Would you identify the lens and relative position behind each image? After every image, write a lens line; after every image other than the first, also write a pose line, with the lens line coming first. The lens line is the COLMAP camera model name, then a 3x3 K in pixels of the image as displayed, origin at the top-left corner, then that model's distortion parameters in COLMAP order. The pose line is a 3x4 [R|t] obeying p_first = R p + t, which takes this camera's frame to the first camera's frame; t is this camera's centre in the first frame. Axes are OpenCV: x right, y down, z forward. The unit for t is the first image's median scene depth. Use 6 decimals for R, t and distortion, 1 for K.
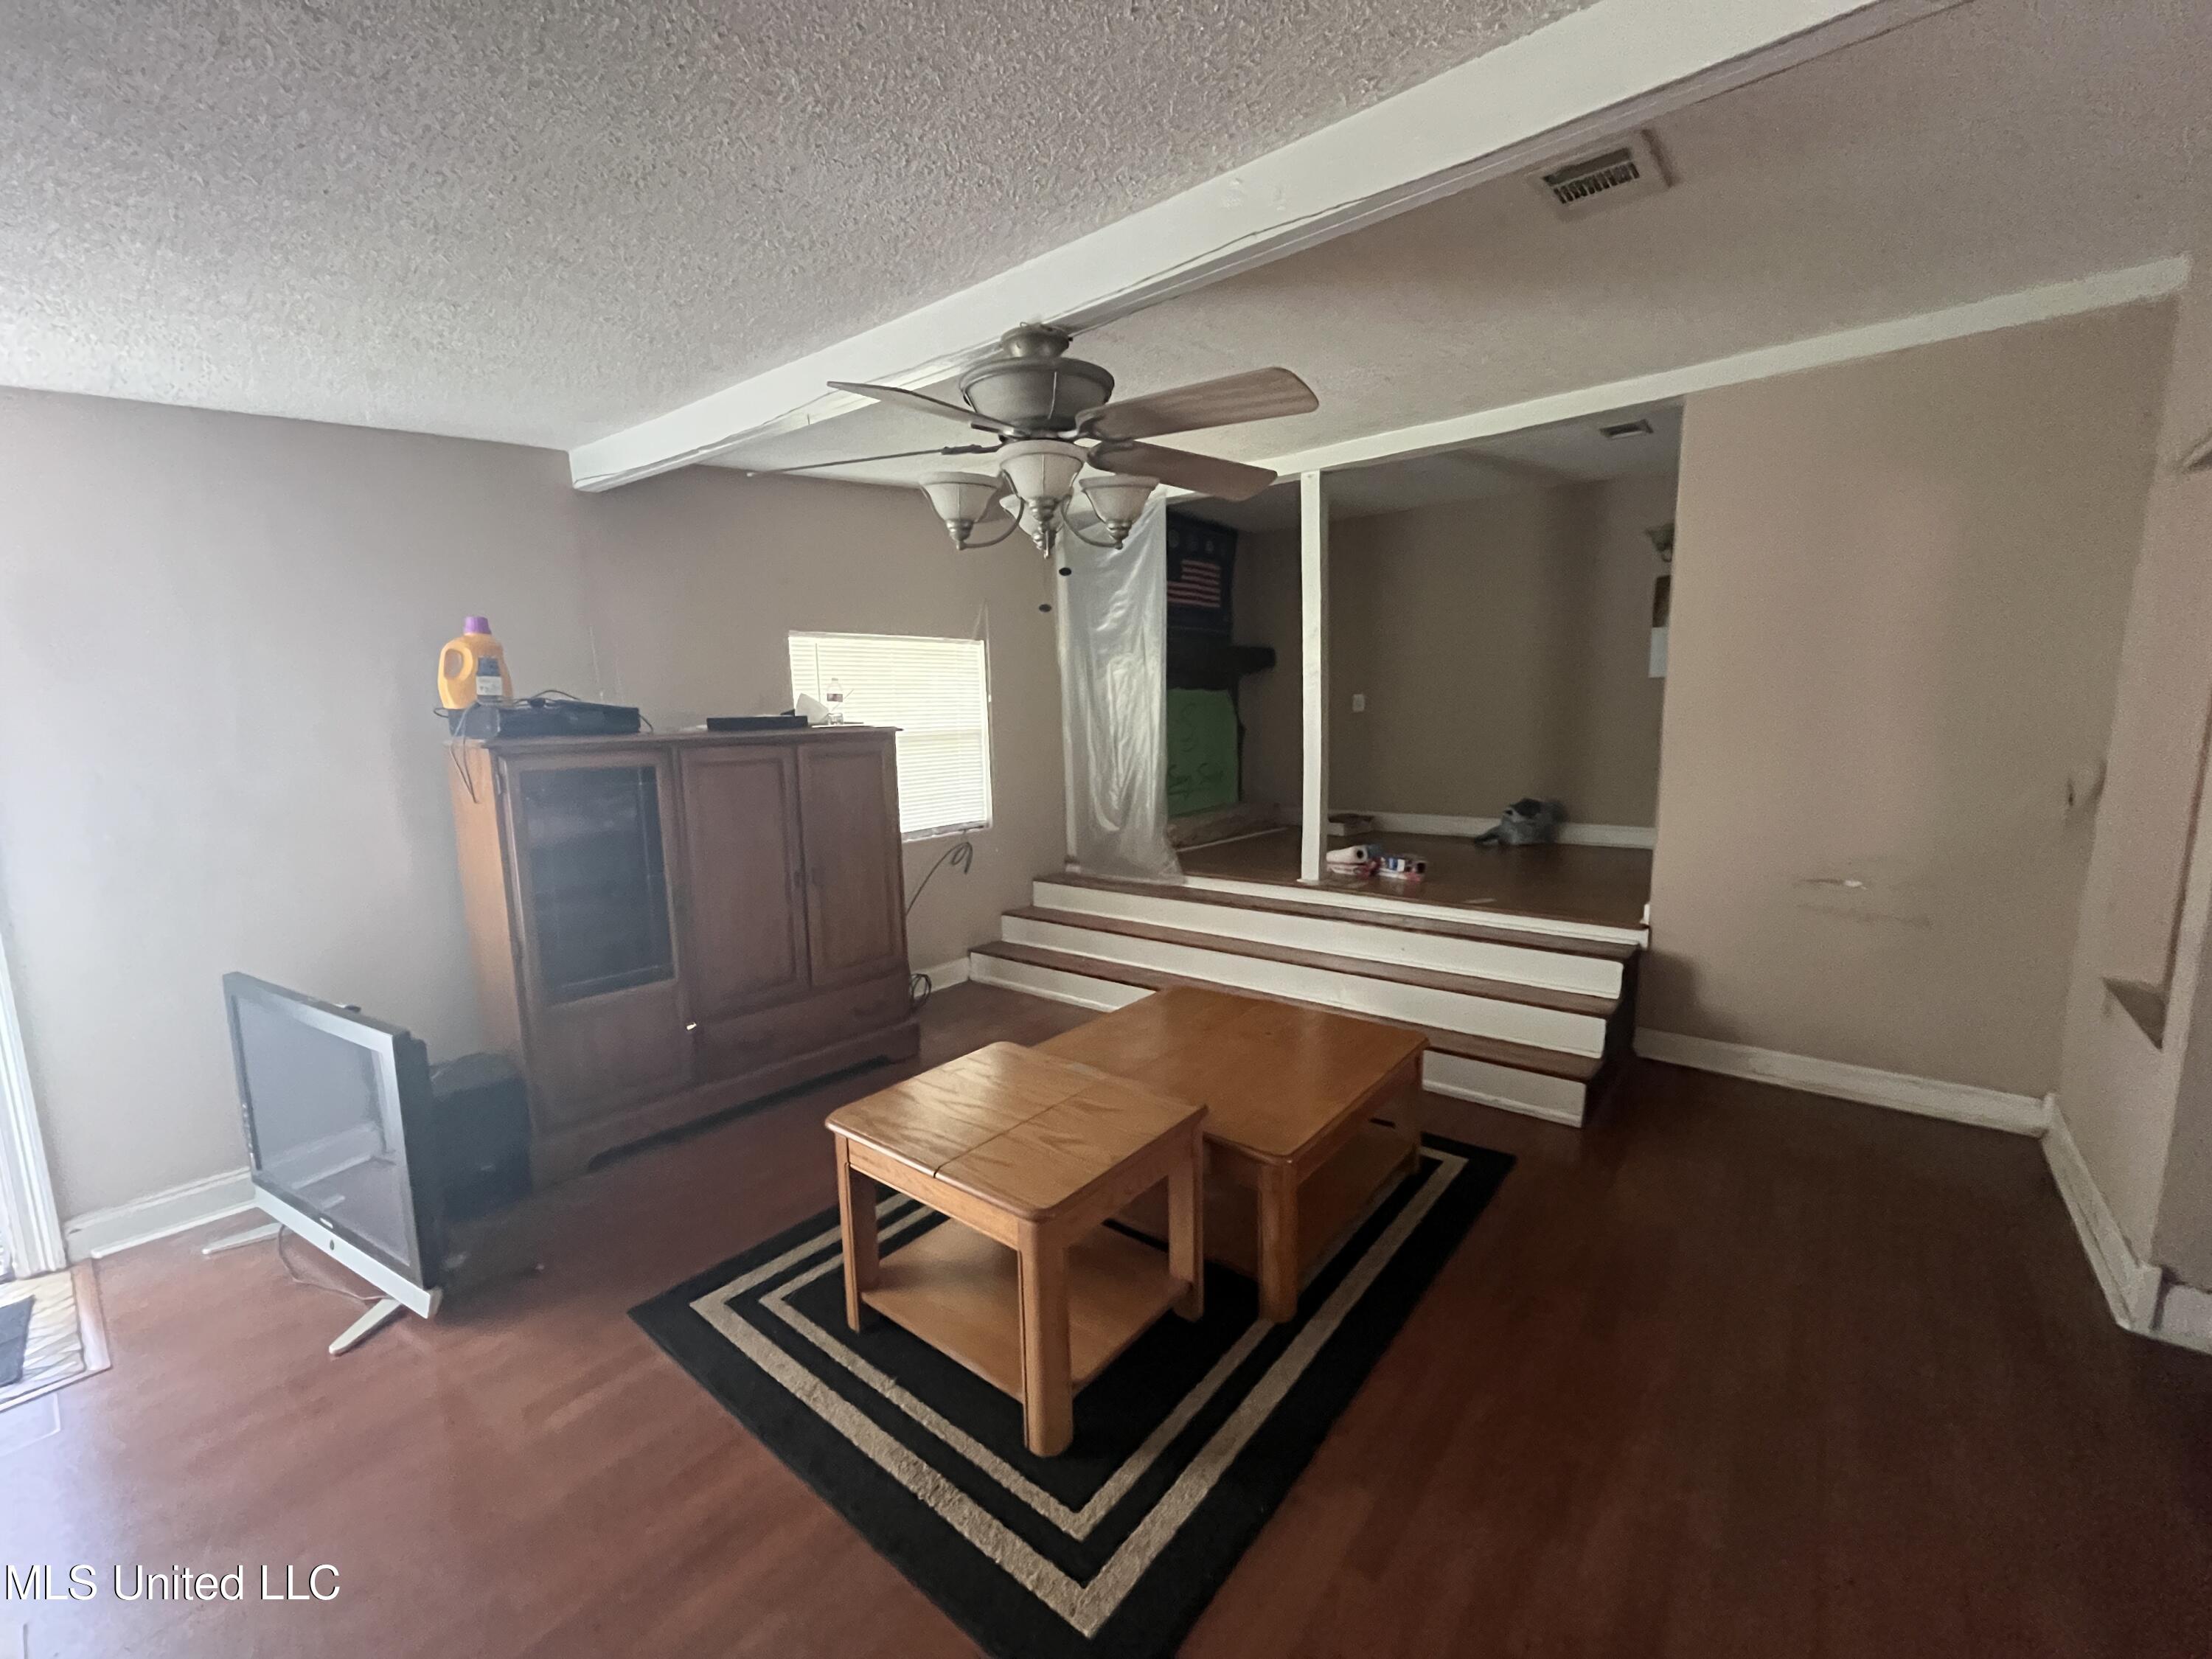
lens RADIAL K [[905.1, 0, 1098.5], [0, 905.1, 837.5], [0, 0, 1]] dist [-0.001433, -0.000467]
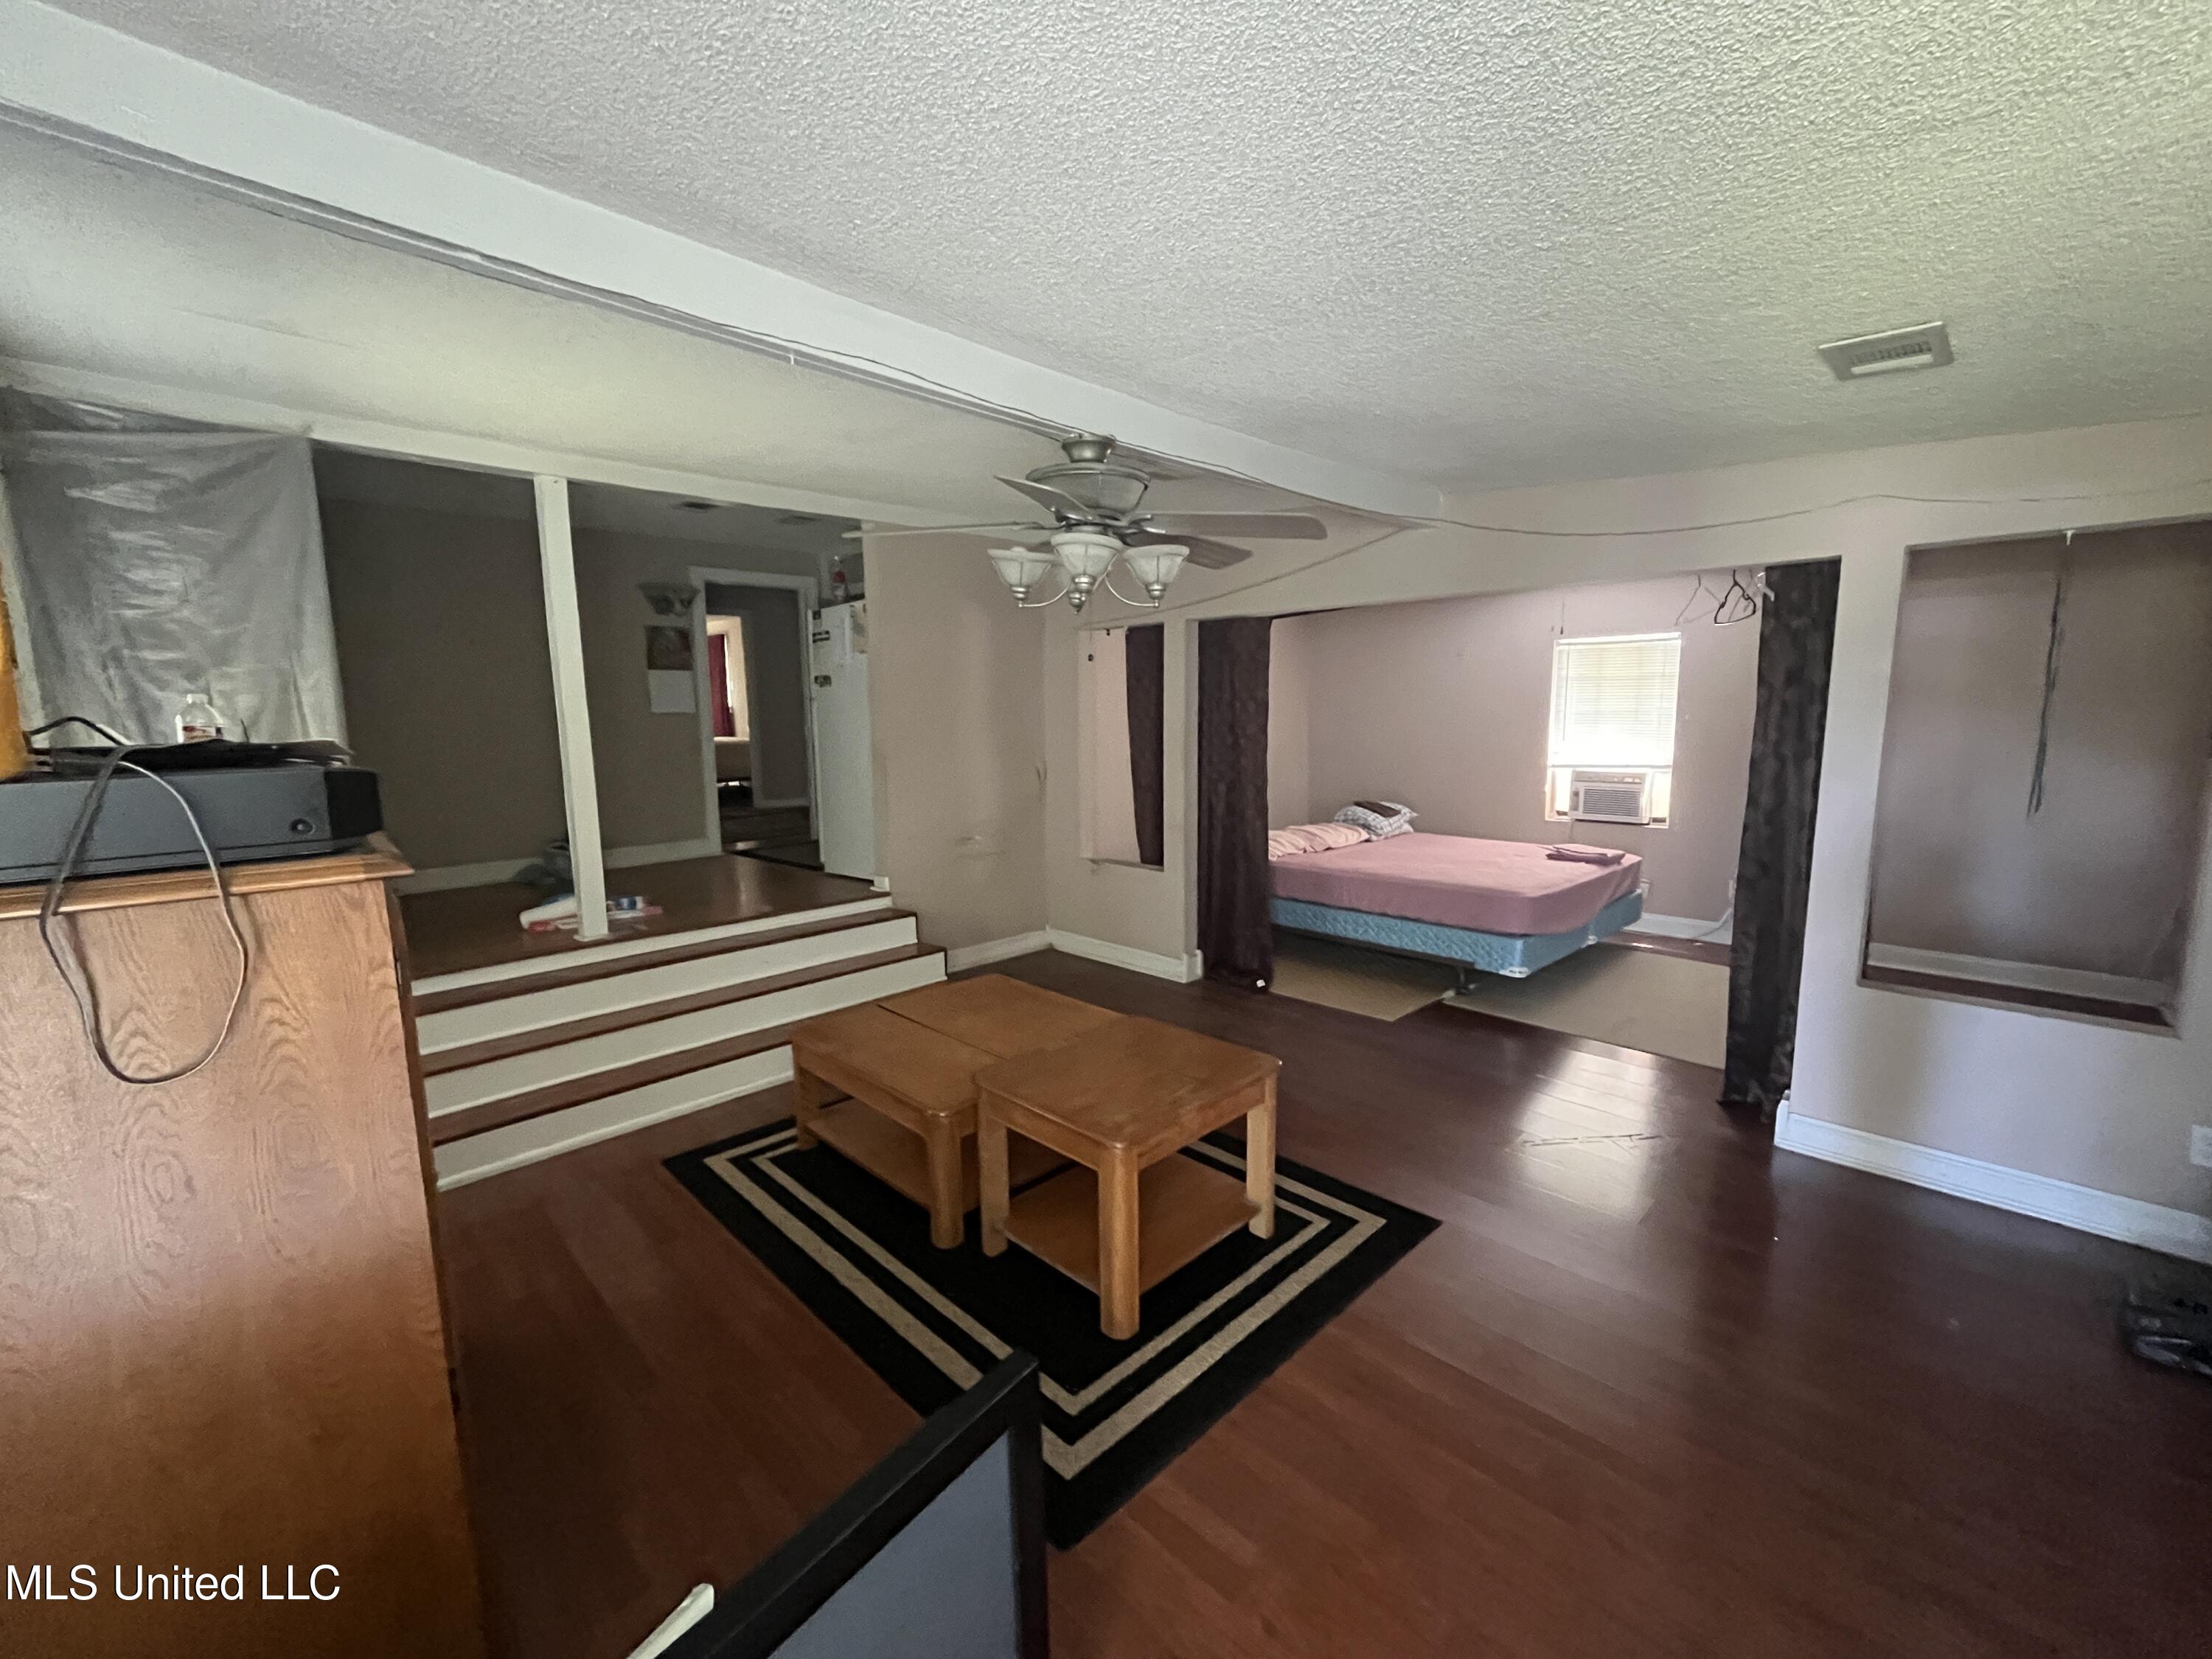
lens RADIAL K [[905.1, 0, 1098.5], [0, 905.1, 837.5], [0, 0, 1]] dist [-0.001433, -0.000467]
pose [[0.108278, -0.118646, 0.987015, -0.853226], [0.156369, 0.982526, 0.100952, -0.089079], [-0.981746, 0.143408, 0.124938, 0.569328]]
